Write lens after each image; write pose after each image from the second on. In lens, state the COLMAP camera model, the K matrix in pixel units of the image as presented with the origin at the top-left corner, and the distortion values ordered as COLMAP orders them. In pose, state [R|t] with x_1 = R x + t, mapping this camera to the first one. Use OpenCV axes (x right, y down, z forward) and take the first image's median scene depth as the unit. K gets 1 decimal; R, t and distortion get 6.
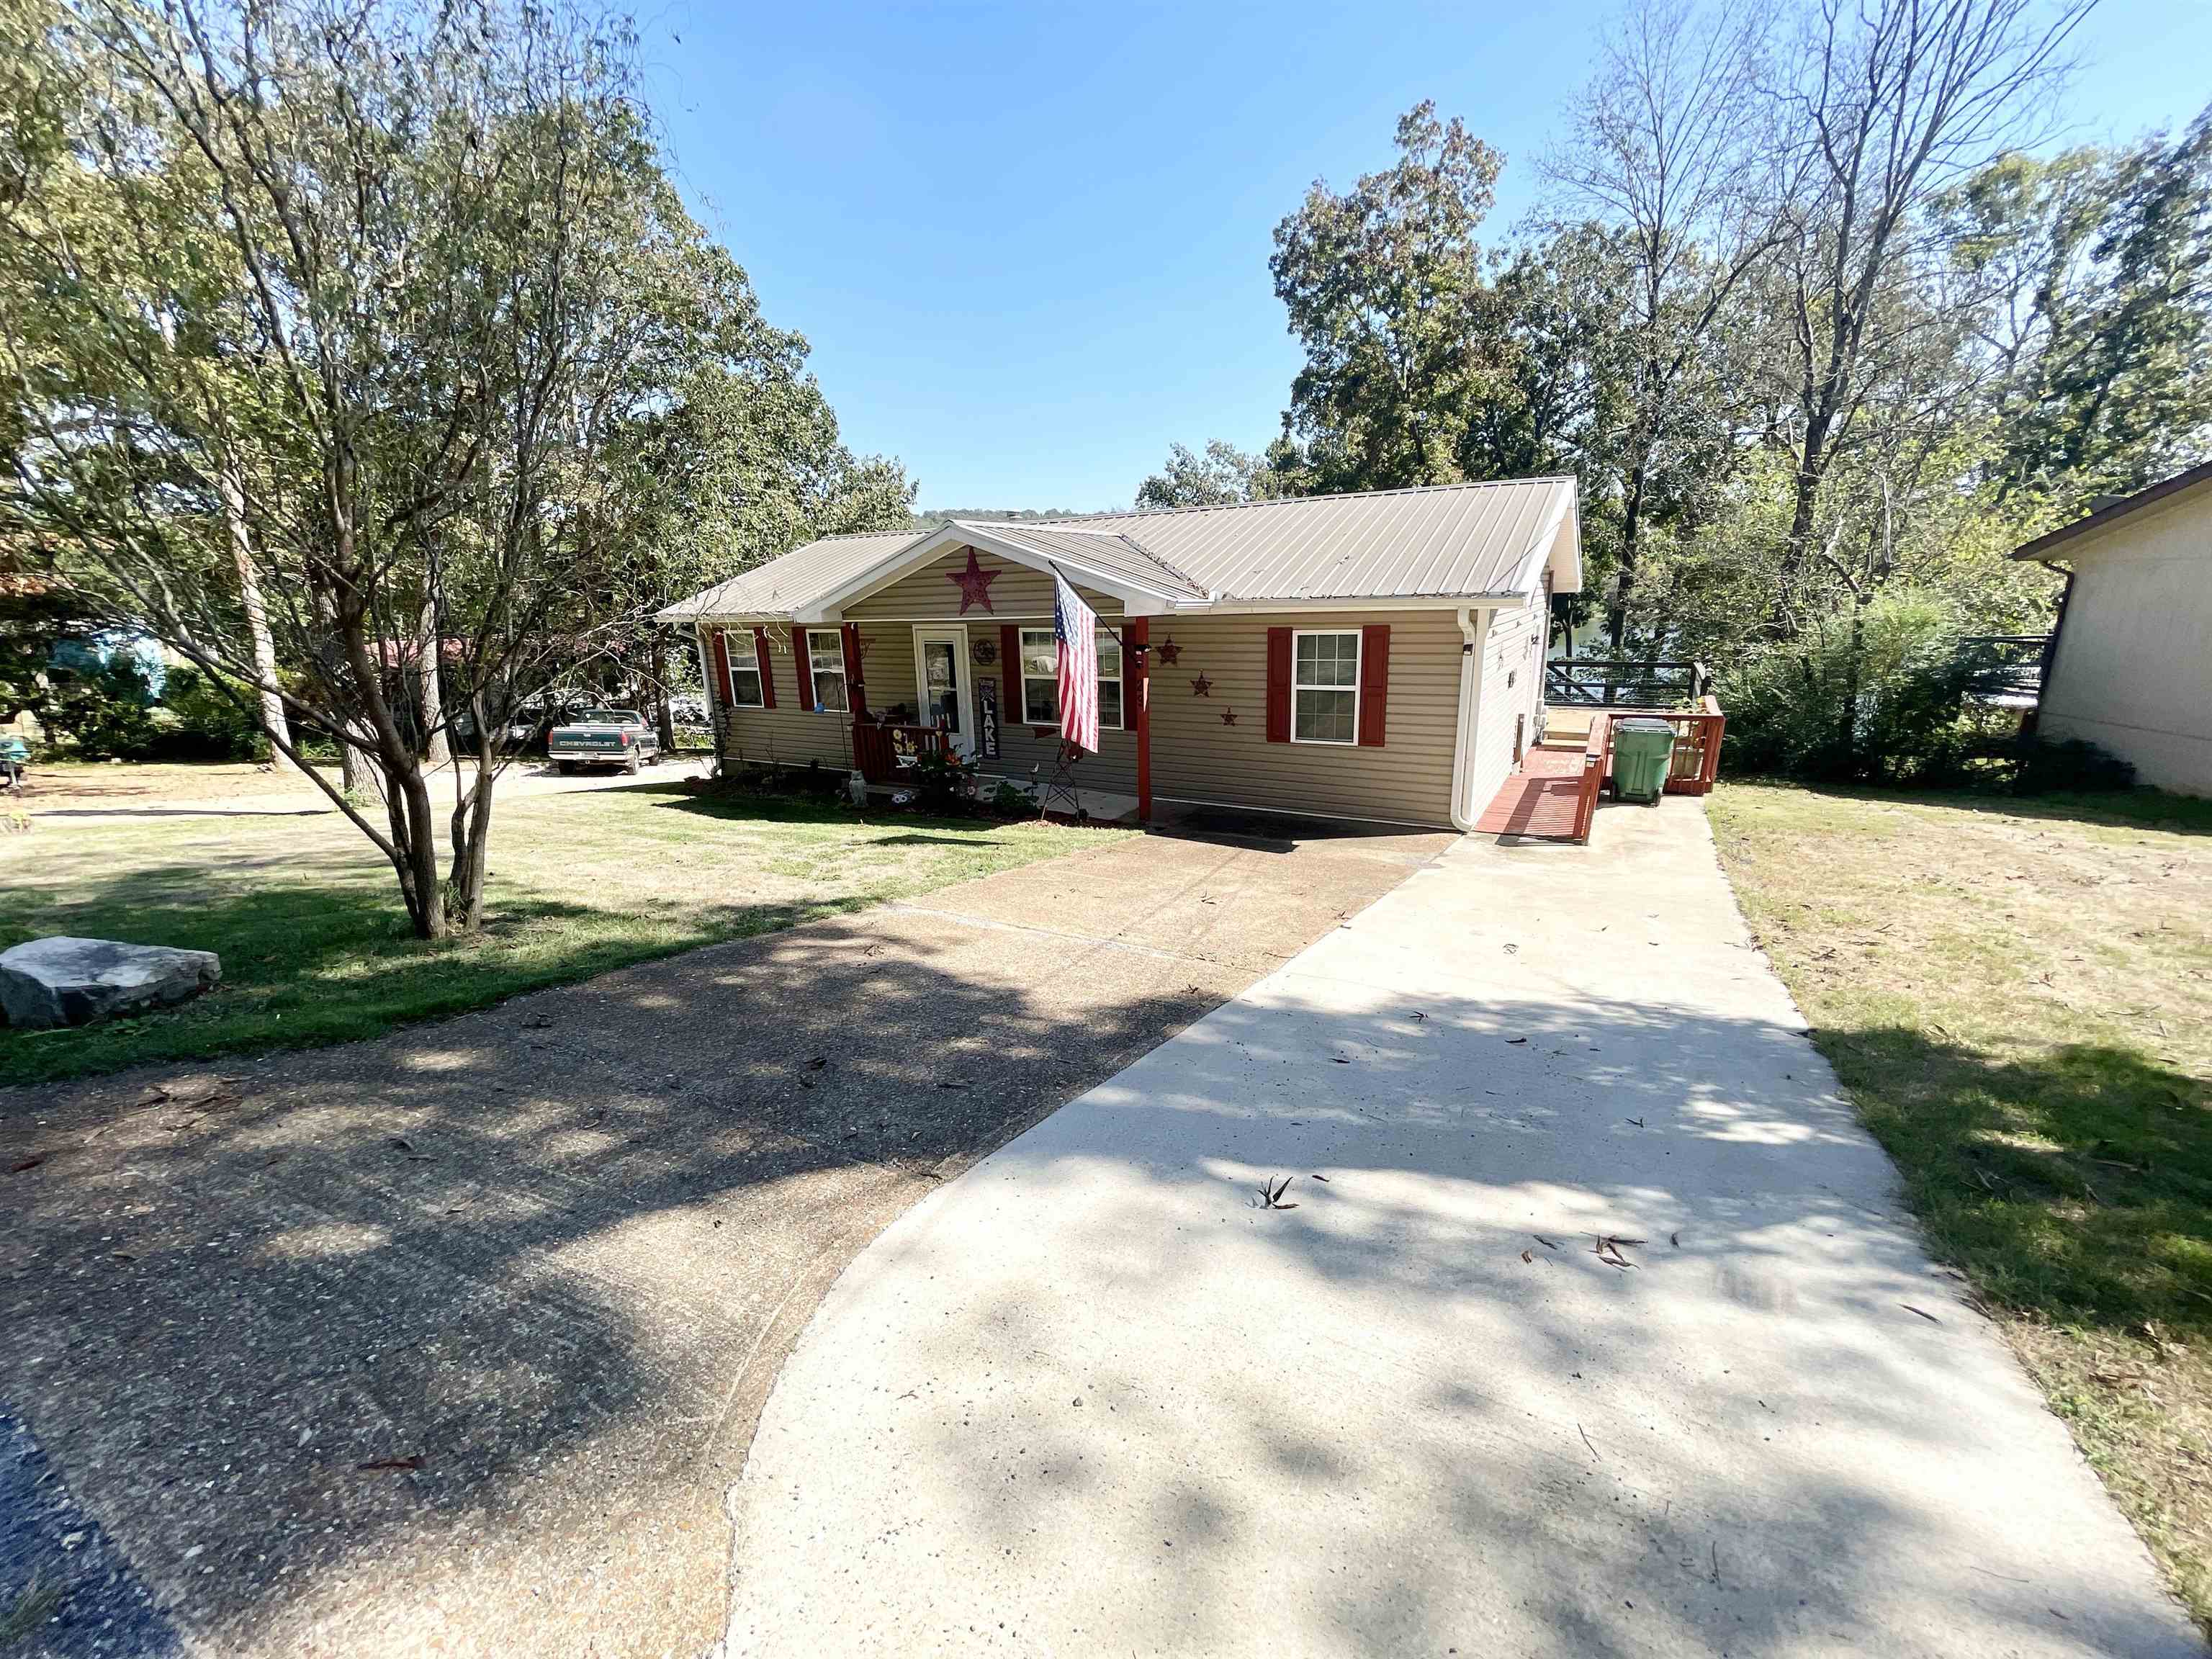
lens RADIAL K [[889.7, 0, 1098.4], [0, 889.7, 828.6], [0, 0, 1]] dist [0.001239, 0.000561]
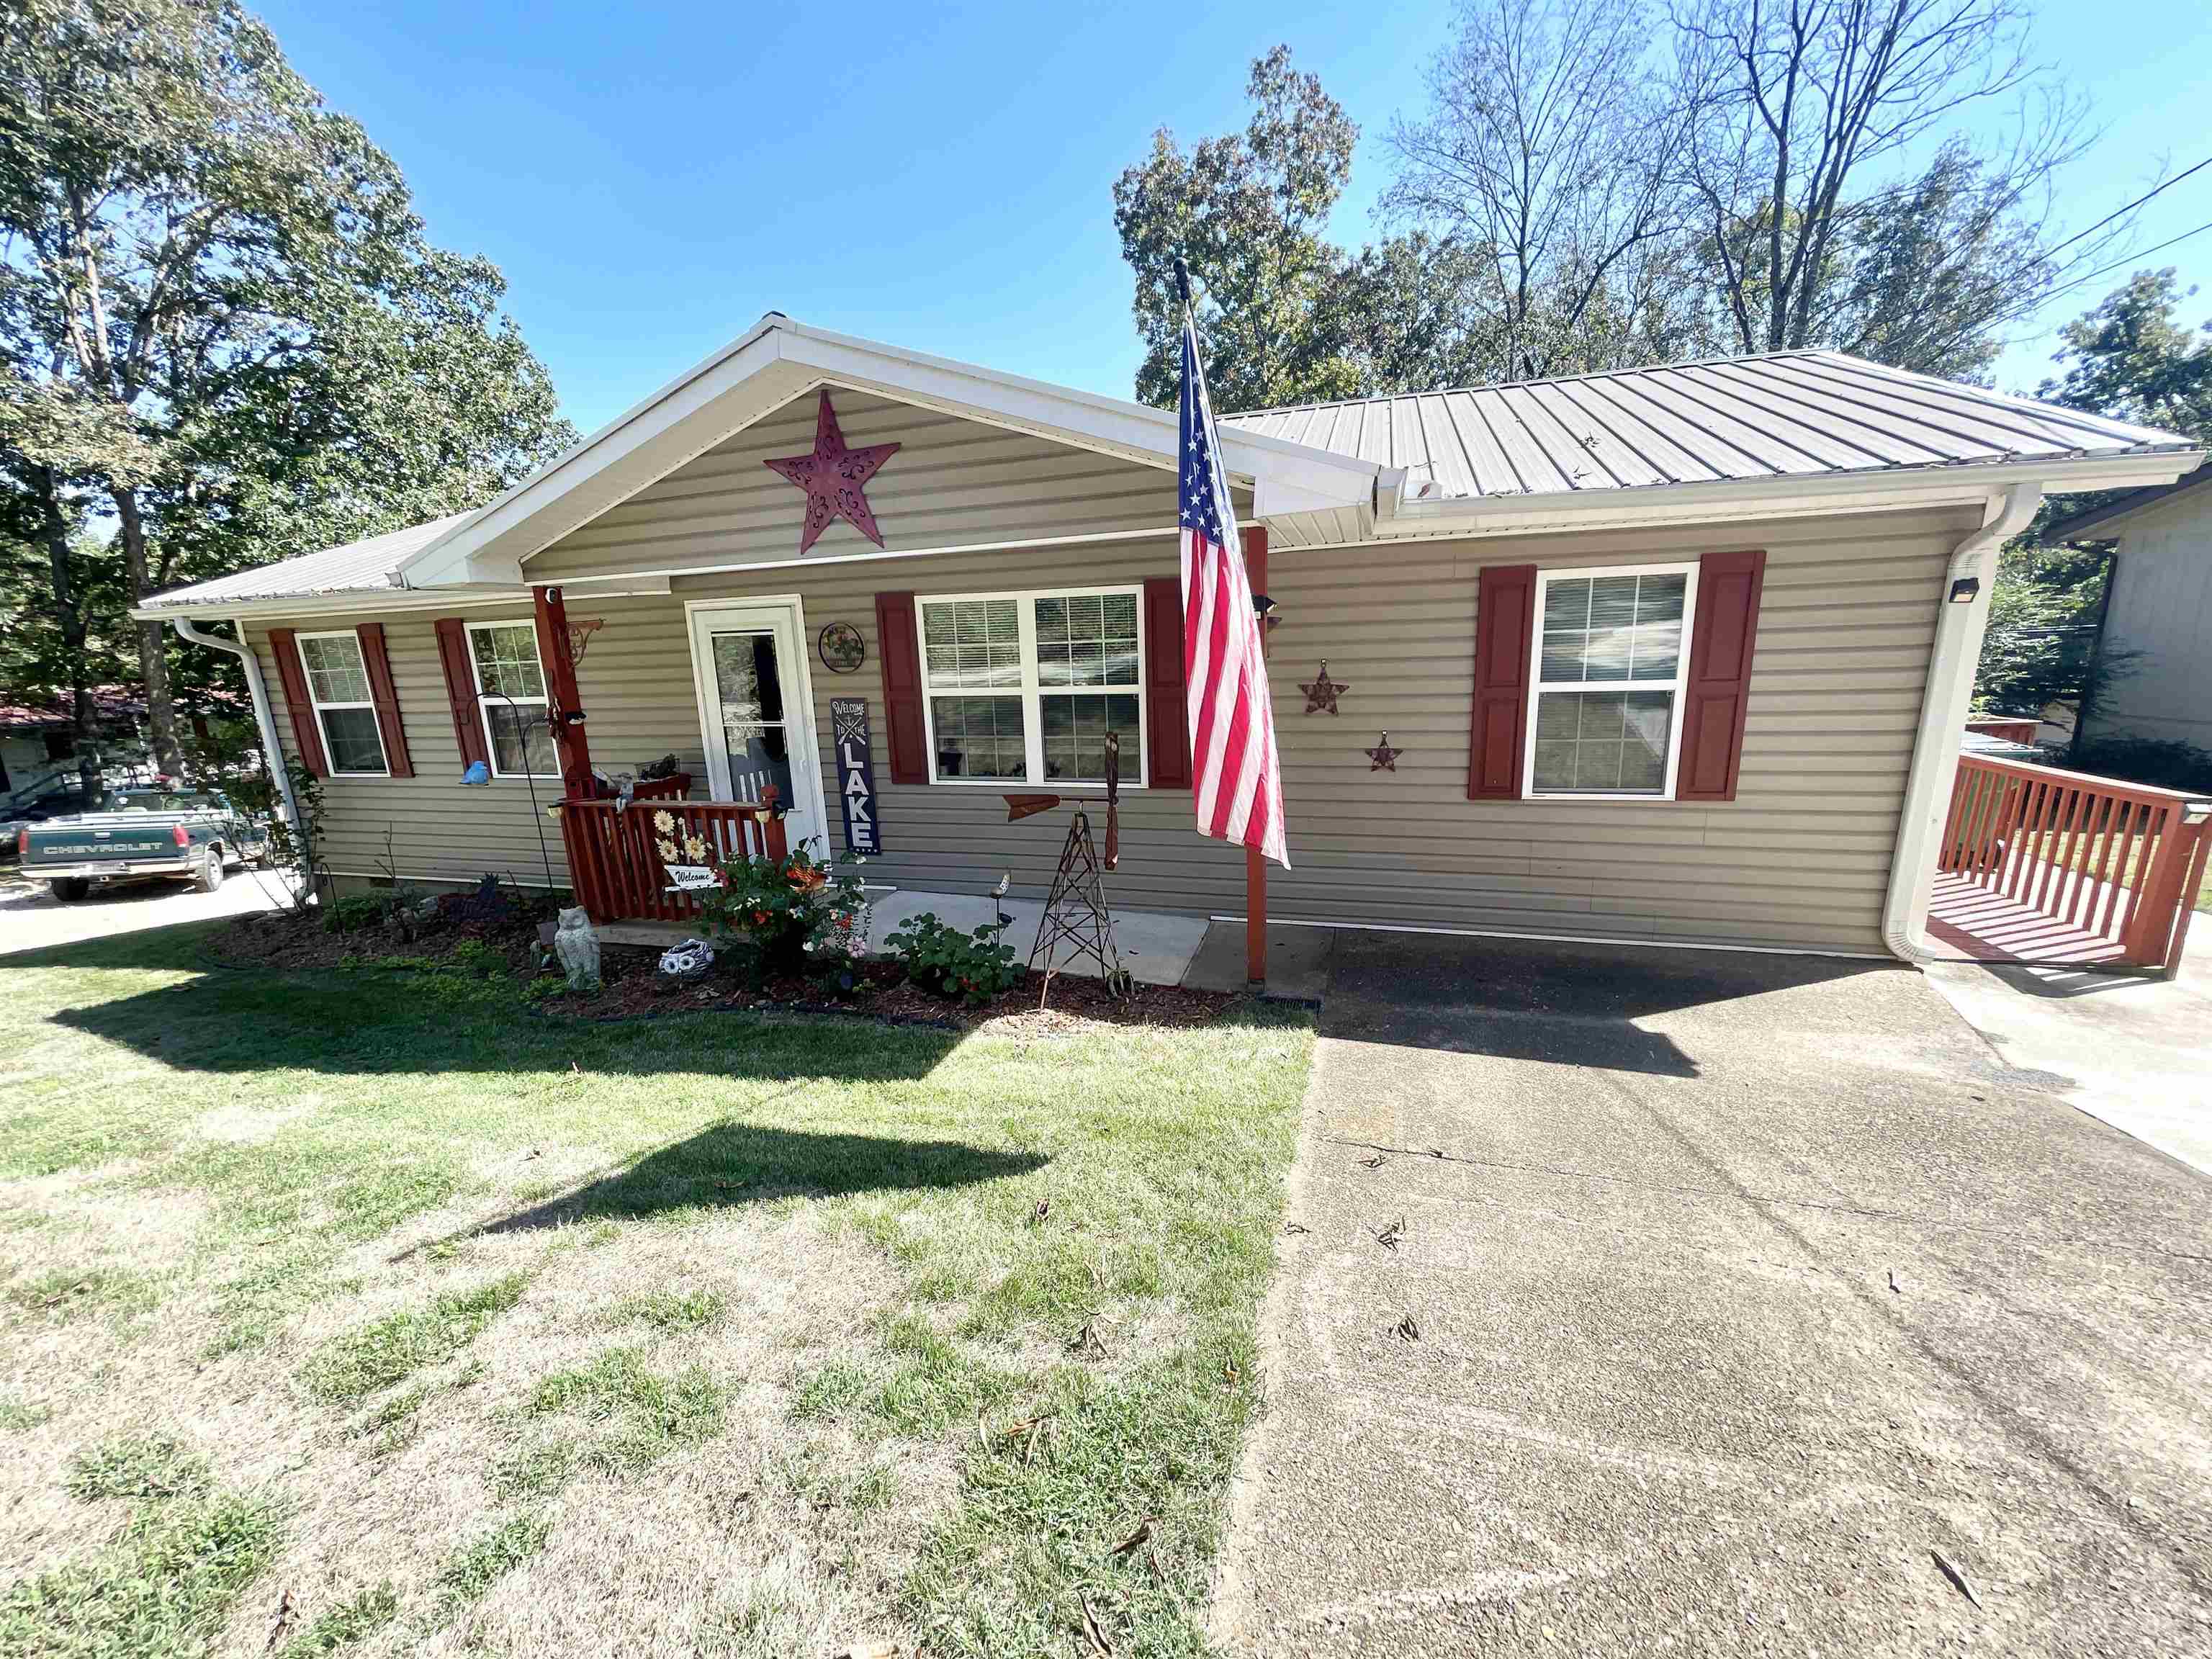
lens RADIAL K [[884.3, 0, 1107.1], [0, 884.3, 841.9], [0, 0, 1]] dist [-0.007107, 0.000731]
pose [[0.969479, -0.064572, 0.236519, -0.099757], [0.072363, 0.997080, -0.024399, -0.060674], [-0.234253, 0.040769, 0.971320, 0.447505]]
